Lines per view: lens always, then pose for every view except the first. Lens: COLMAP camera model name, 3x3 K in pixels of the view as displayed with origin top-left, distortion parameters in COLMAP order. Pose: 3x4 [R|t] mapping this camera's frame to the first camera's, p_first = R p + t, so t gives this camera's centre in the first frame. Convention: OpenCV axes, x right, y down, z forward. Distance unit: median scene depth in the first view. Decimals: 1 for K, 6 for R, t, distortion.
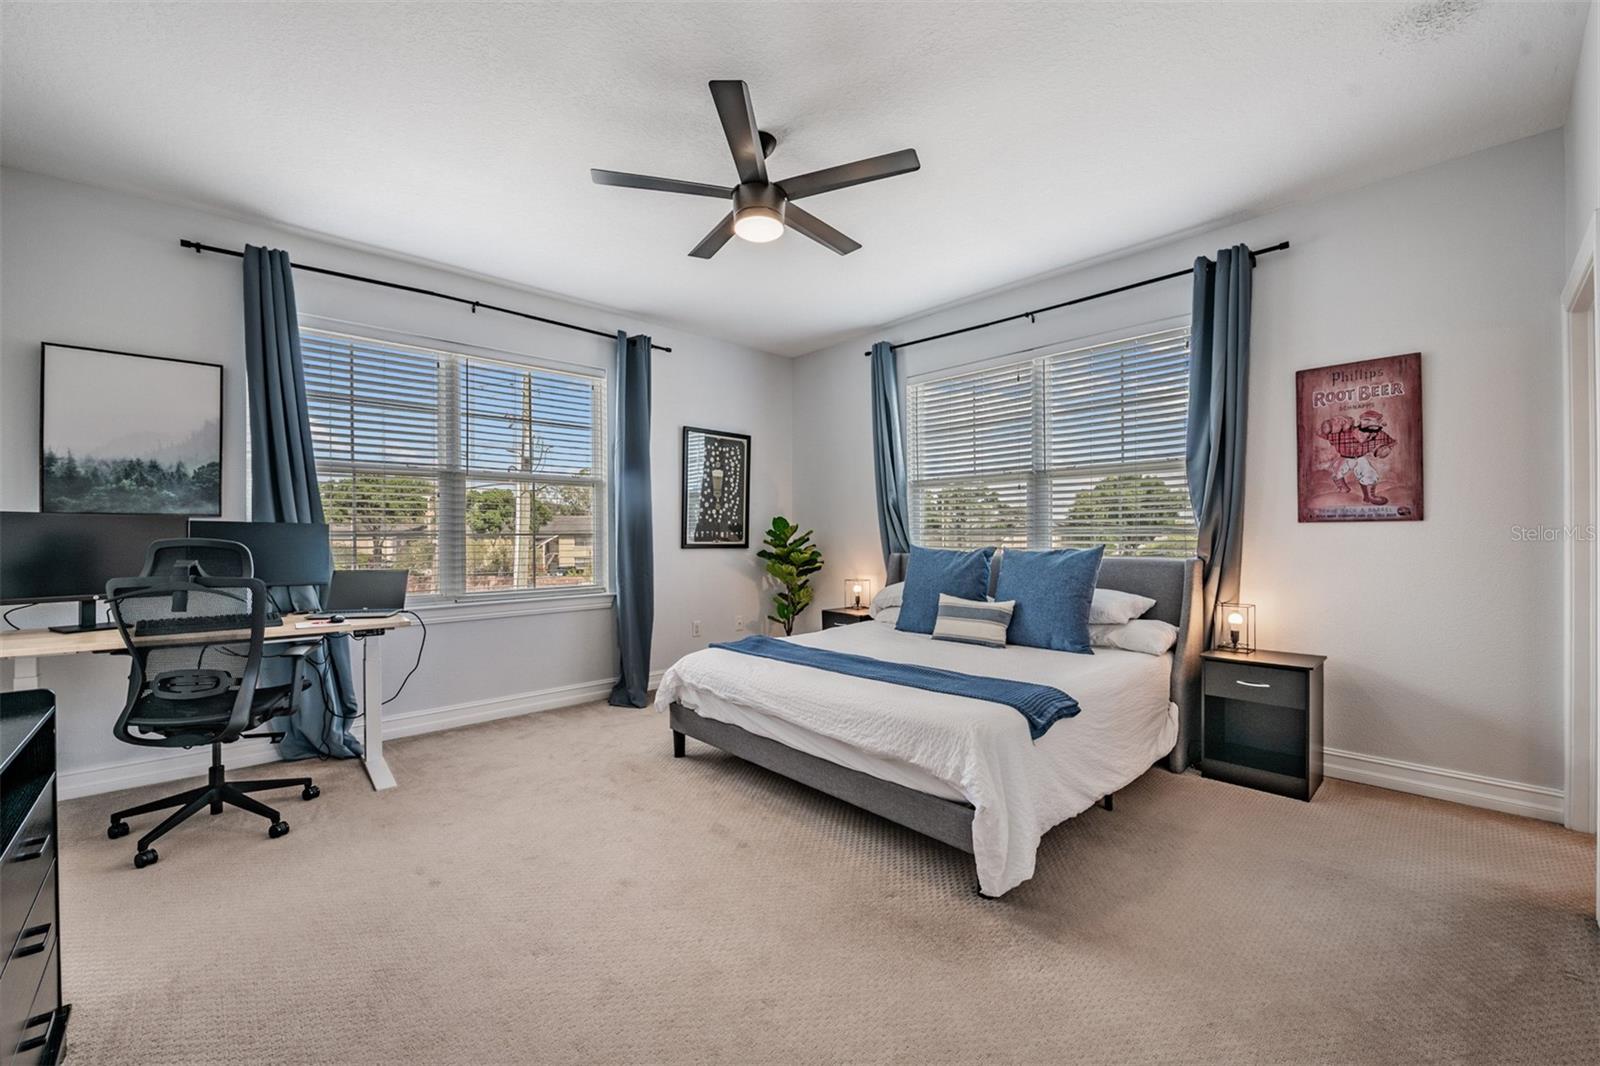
lens RADIAL K [[627.9, 0, 800.9], [0, 627.9, 537.0], [0, 0, 1]] dist [-0.012767, -0.000387]
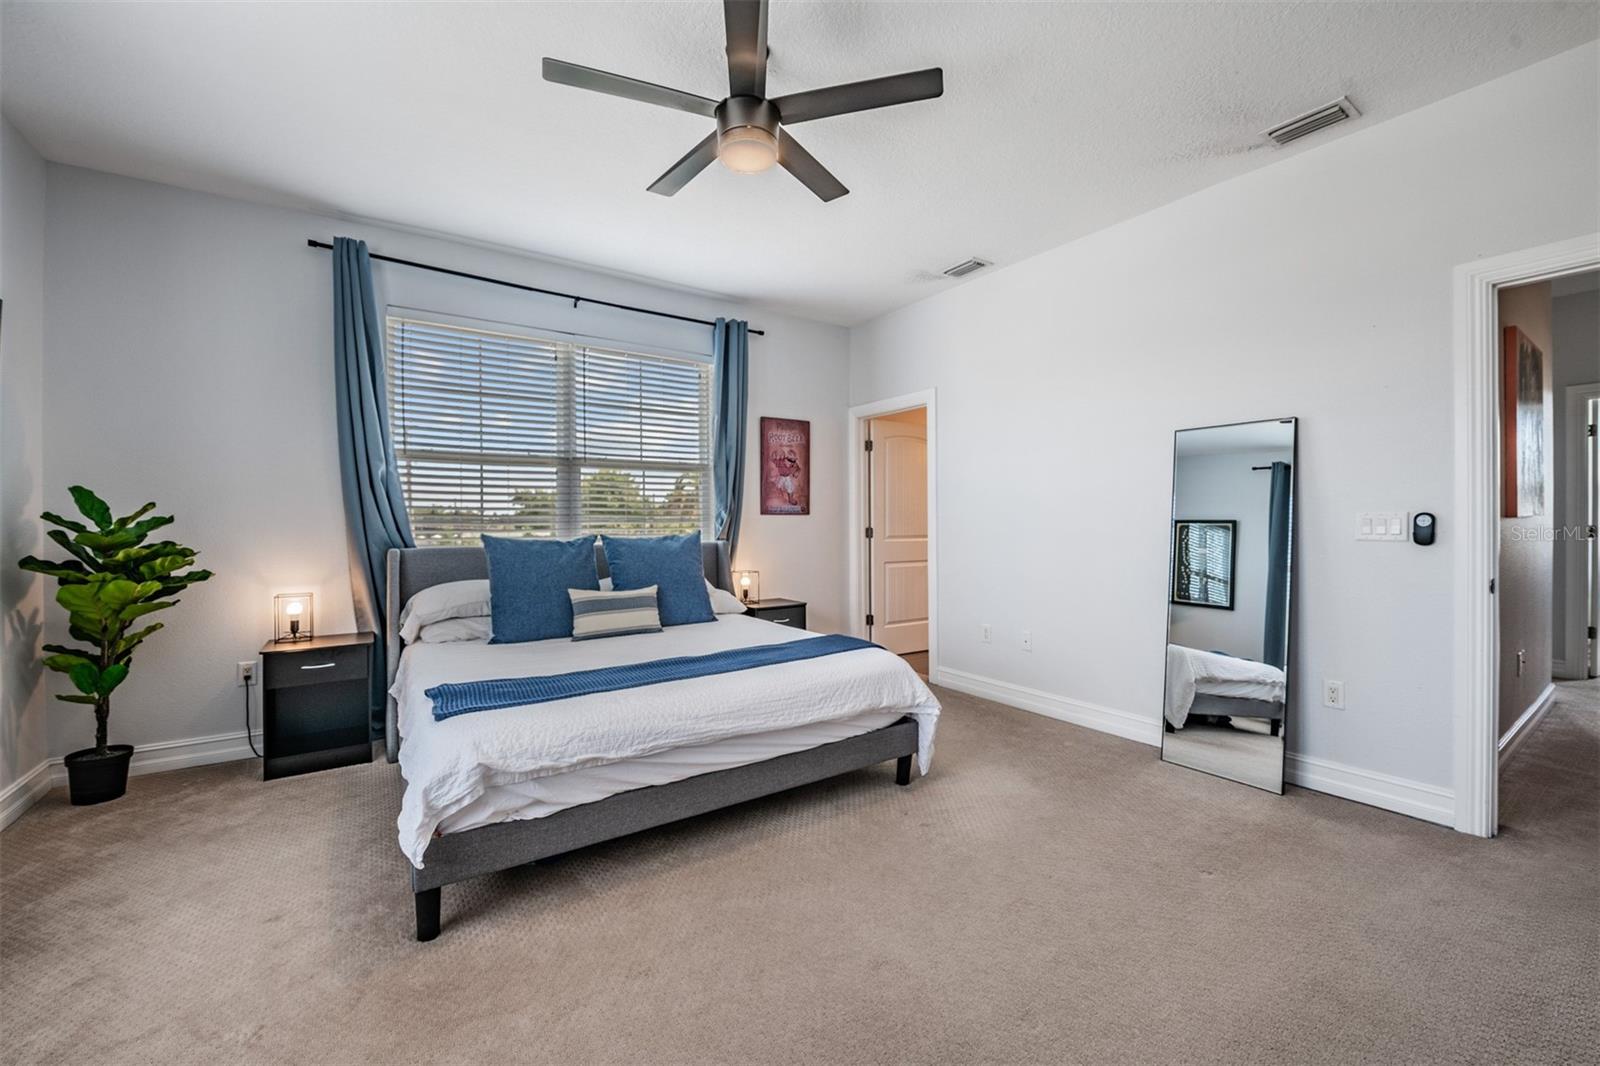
lens RADIAL K [[627.9, 0, 800.6], [0, 627.9, 524.5], [0, 0, 1]] dist [-0.012767, -0.000387]
pose [[0.166785, -0.000697, 0.985993, -0.742956], [0.005727, 0.999984, -0.000262, 0.001903], [-0.985977, 0.005691, 0.166787, 0.668630]]
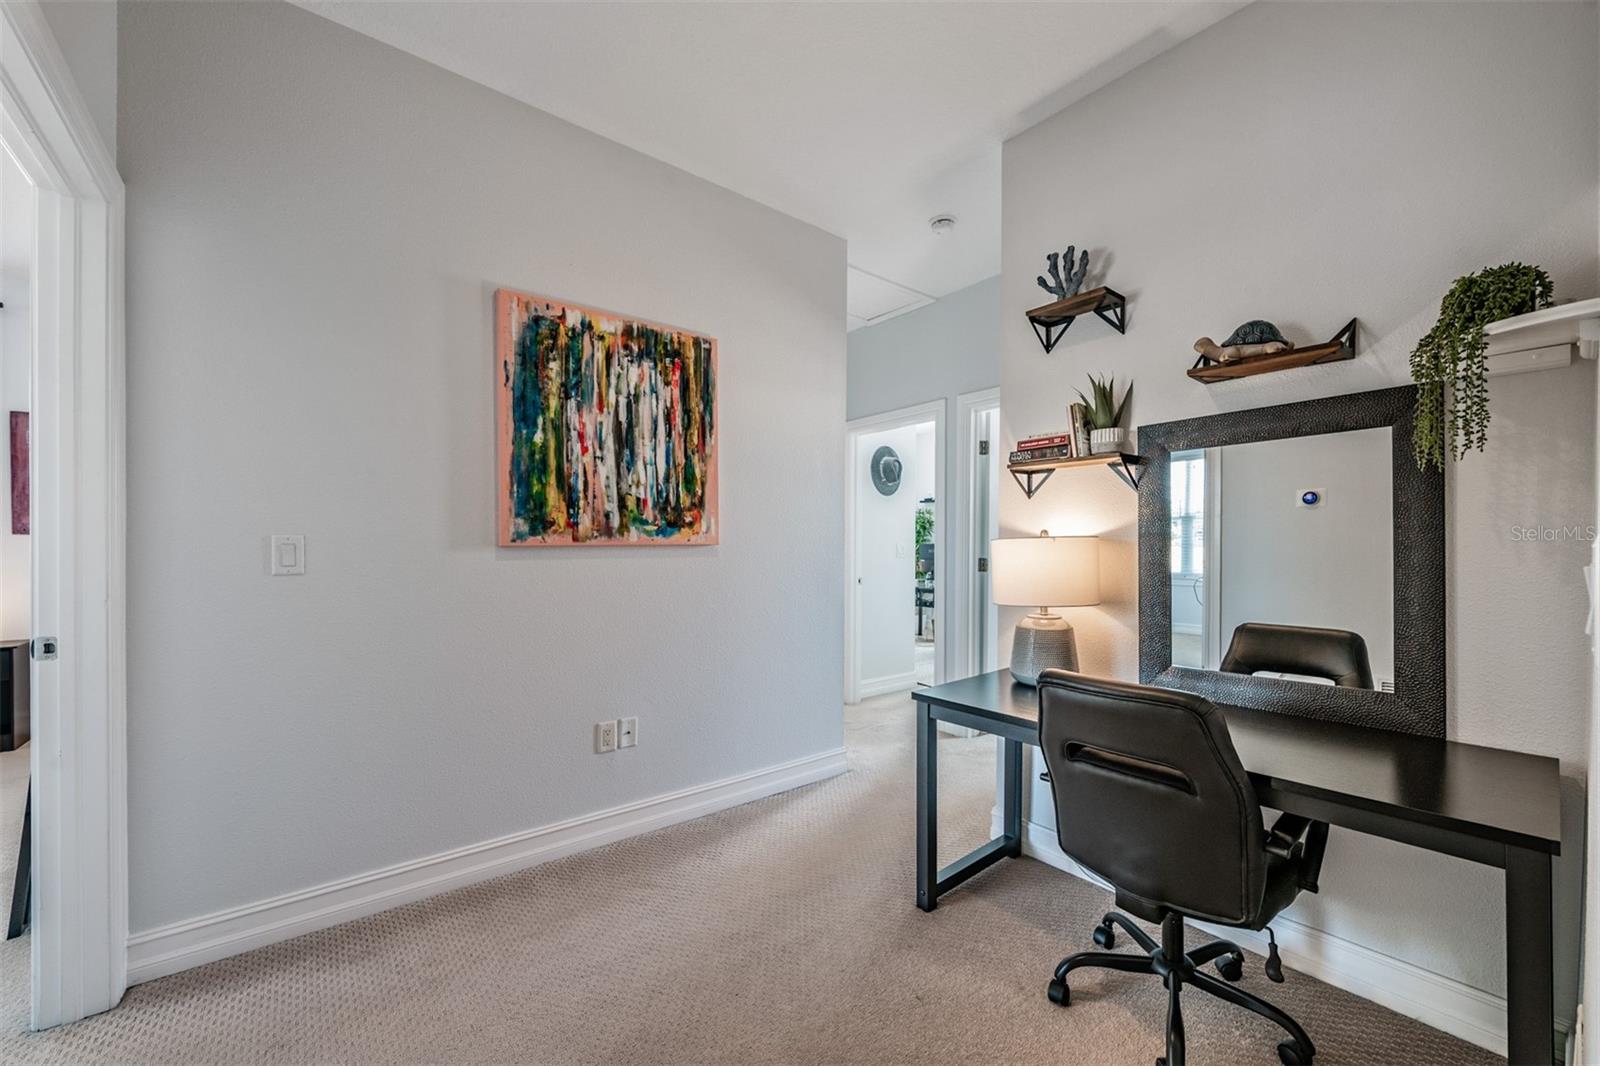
lens RADIAL K [[627.9, 0, 800.7], [0, 627.9, 540.8], [0, 0, 1]] dist [-0.012767, -0.000387]
pose [[0.071130, 0.000633, 0.997467, -0.311286], [0.007756, 0.999969, -0.001188, 0.003400], [-0.997437, 0.007821, 0.071122, -0.663764]]
